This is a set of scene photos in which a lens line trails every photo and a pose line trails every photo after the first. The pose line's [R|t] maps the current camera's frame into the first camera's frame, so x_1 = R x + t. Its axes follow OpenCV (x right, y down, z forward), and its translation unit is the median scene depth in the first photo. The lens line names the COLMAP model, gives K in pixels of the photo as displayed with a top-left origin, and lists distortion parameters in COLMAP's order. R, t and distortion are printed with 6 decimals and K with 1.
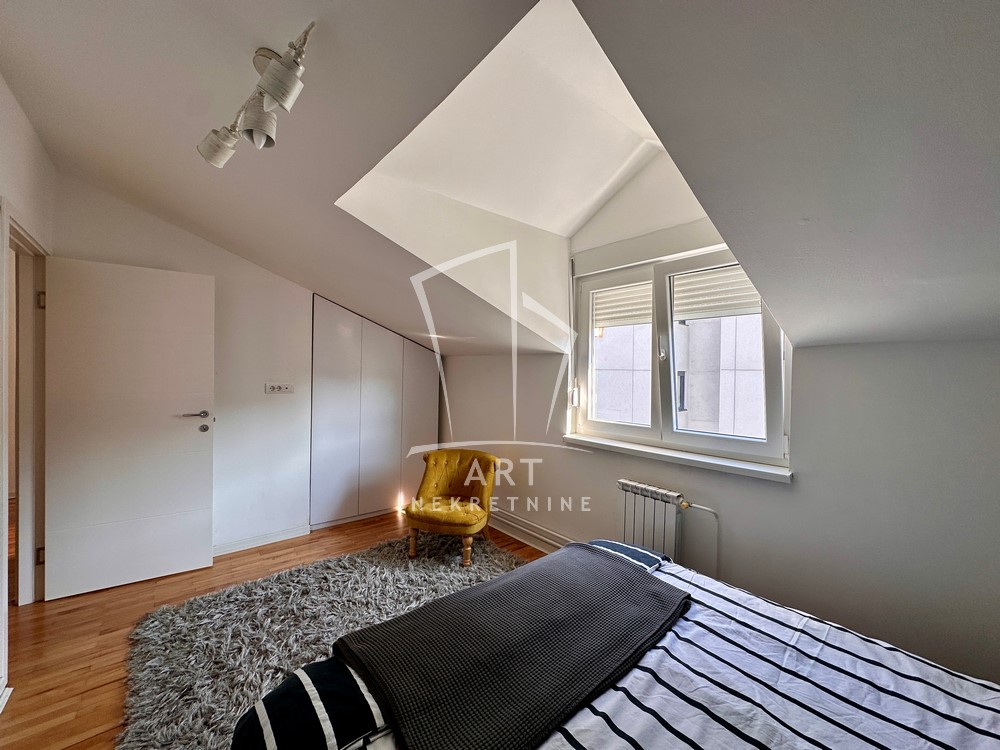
lens RADIAL K [[400.1, 0, 500.0], [0, 400.1, 375.0], [0, 0, 1]] dist [-0.000662, -0.000016]
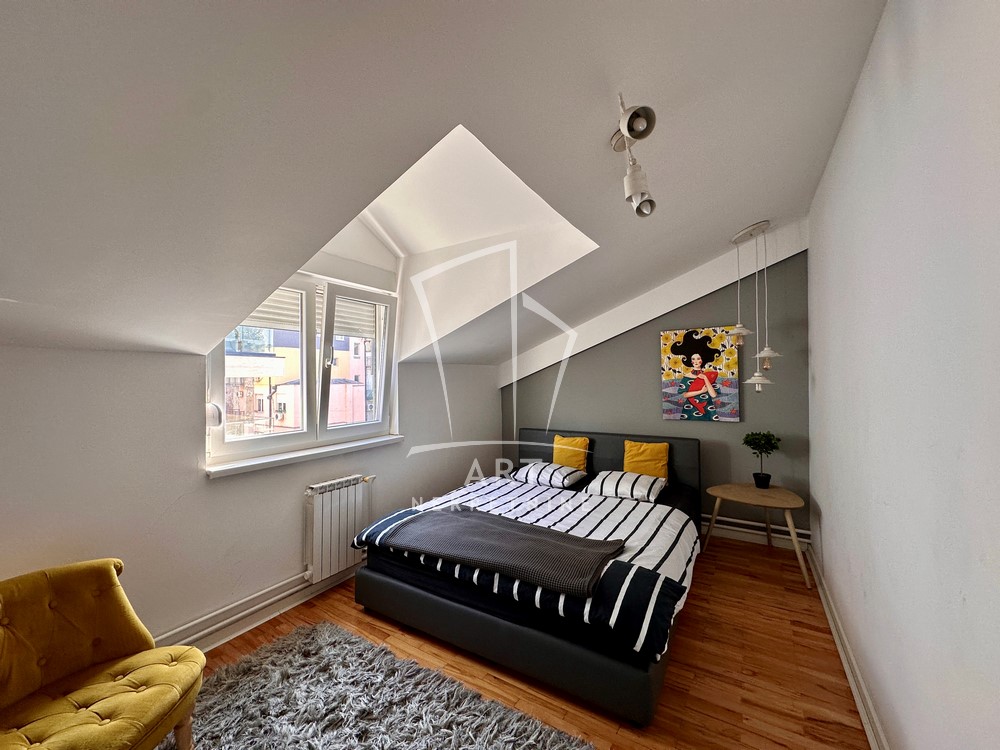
lens RADIAL K [[400.1, 0, 500.0], [0, 400.1, 375.0], [0, 0, 1]] dist [-0.000662, -0.000016]
pose [[-0.314412, -0.009851, 0.949235, -0.852222], [0.016325, 0.999742, 0.015782, -0.027894], [-0.949146, 0.020459, -0.314171, 0.924504]]
